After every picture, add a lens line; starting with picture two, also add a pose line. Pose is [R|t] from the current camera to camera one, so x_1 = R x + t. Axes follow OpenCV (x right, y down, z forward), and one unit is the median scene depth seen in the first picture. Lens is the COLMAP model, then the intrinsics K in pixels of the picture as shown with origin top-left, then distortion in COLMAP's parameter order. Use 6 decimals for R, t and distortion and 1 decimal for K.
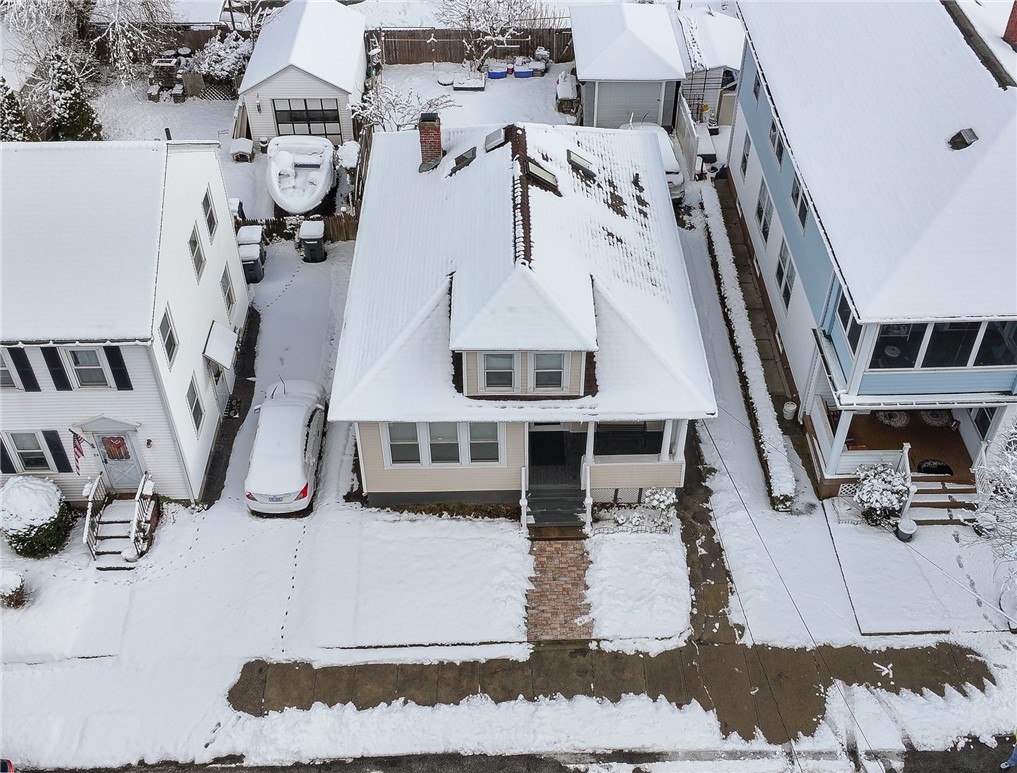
lens RADIAL K [[1077.3, 0, 535.7], [0, 1077.3, 346.7], [0, 0, 1]] dist [0.001599, 0.000000]
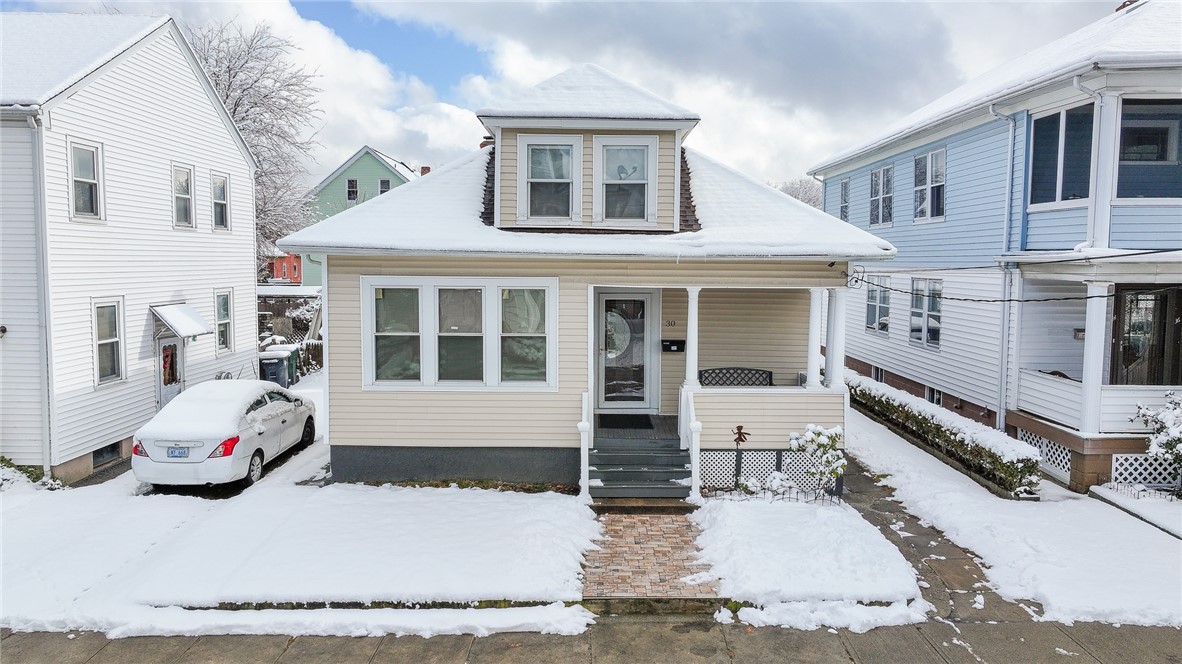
lens RADIAL K [[835.7, 0, 590.2], [0, 835.7, 326.2], [0, 0, 1]] dist [0.001445, 0.007917]
pose [[0.999428, 0.000584, -0.033811, 0.007796], [-0.020806, 0.798801, -0.601235, 0.384670], [0.026657, 0.601595, 0.798356, 0.618960]]
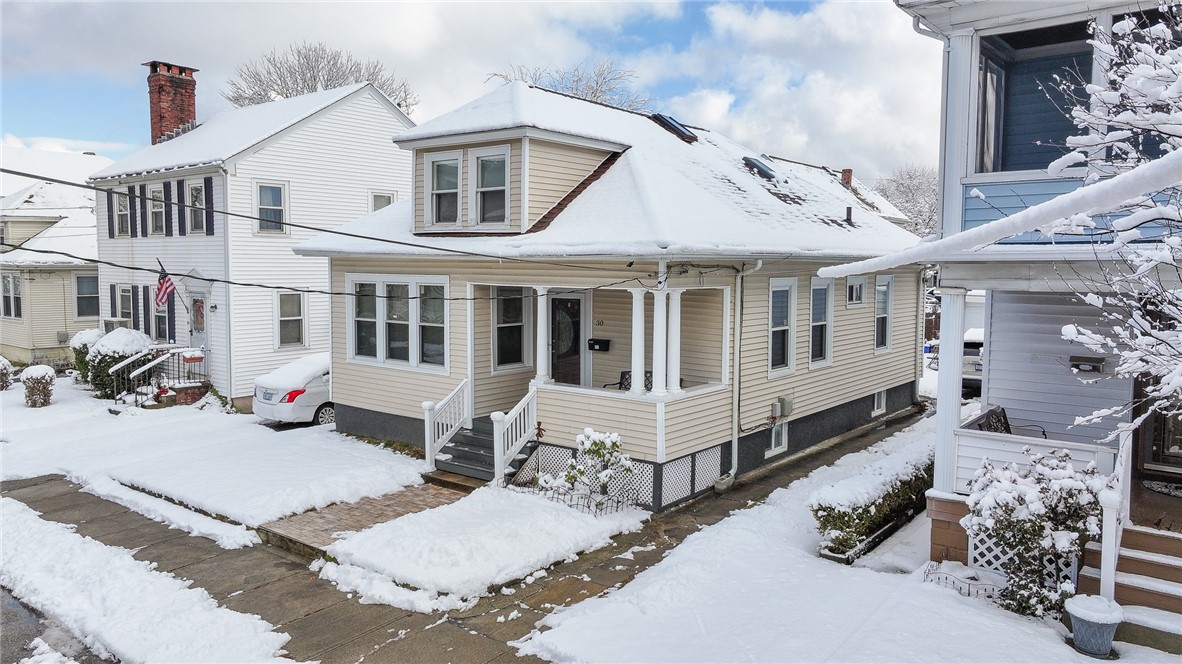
lens RADIAL K [[835.7, 0, 591.0], [0, 835.7, 325.3], [0, 0, 1]] dist [0.001445, 0.007917]
pose [[0.760603, 0.045059, -0.647651, 0.412354], [-0.429502, 0.783000, -0.449932, 0.304474], [0.486838, 0.620387, 0.614906, 0.715471]]
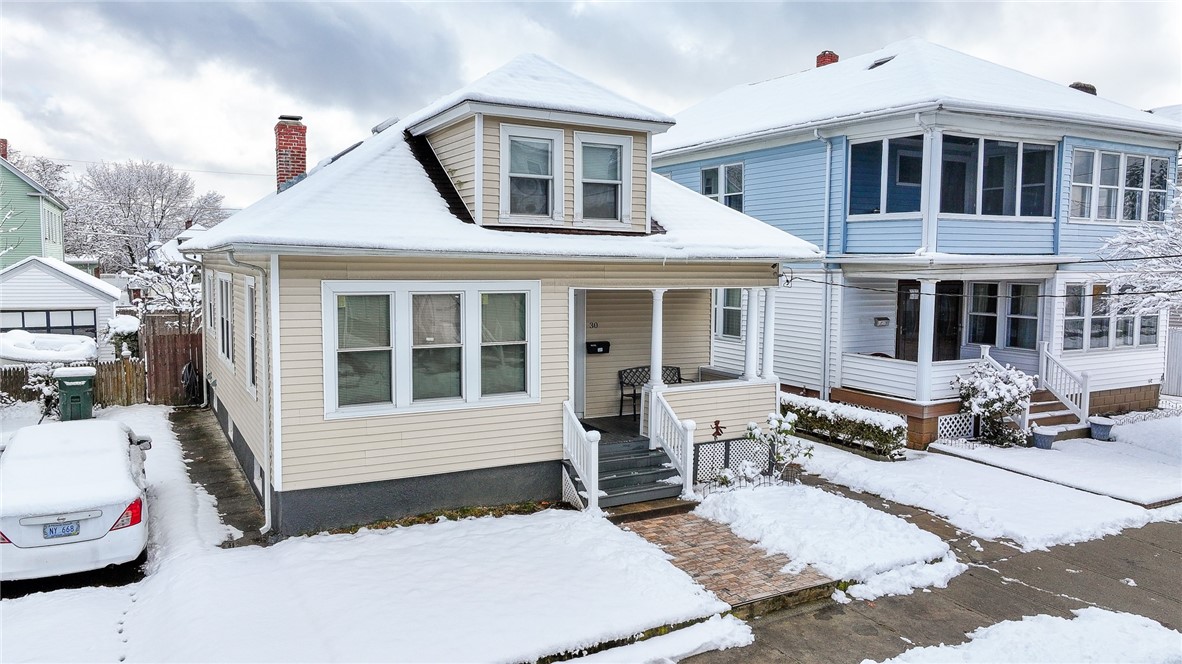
lens RADIAL K [[835.7, 0, 593.7], [0, 835.7, 324.3], [0, 0, 1]] dist [0.001445, 0.007917]
pose [[0.890384, -0.034983, 0.453865, -0.212000], [0.300723, 0.793702, -0.528776, 0.337558], [-0.341735, 0.607301, 0.717219, 0.668899]]
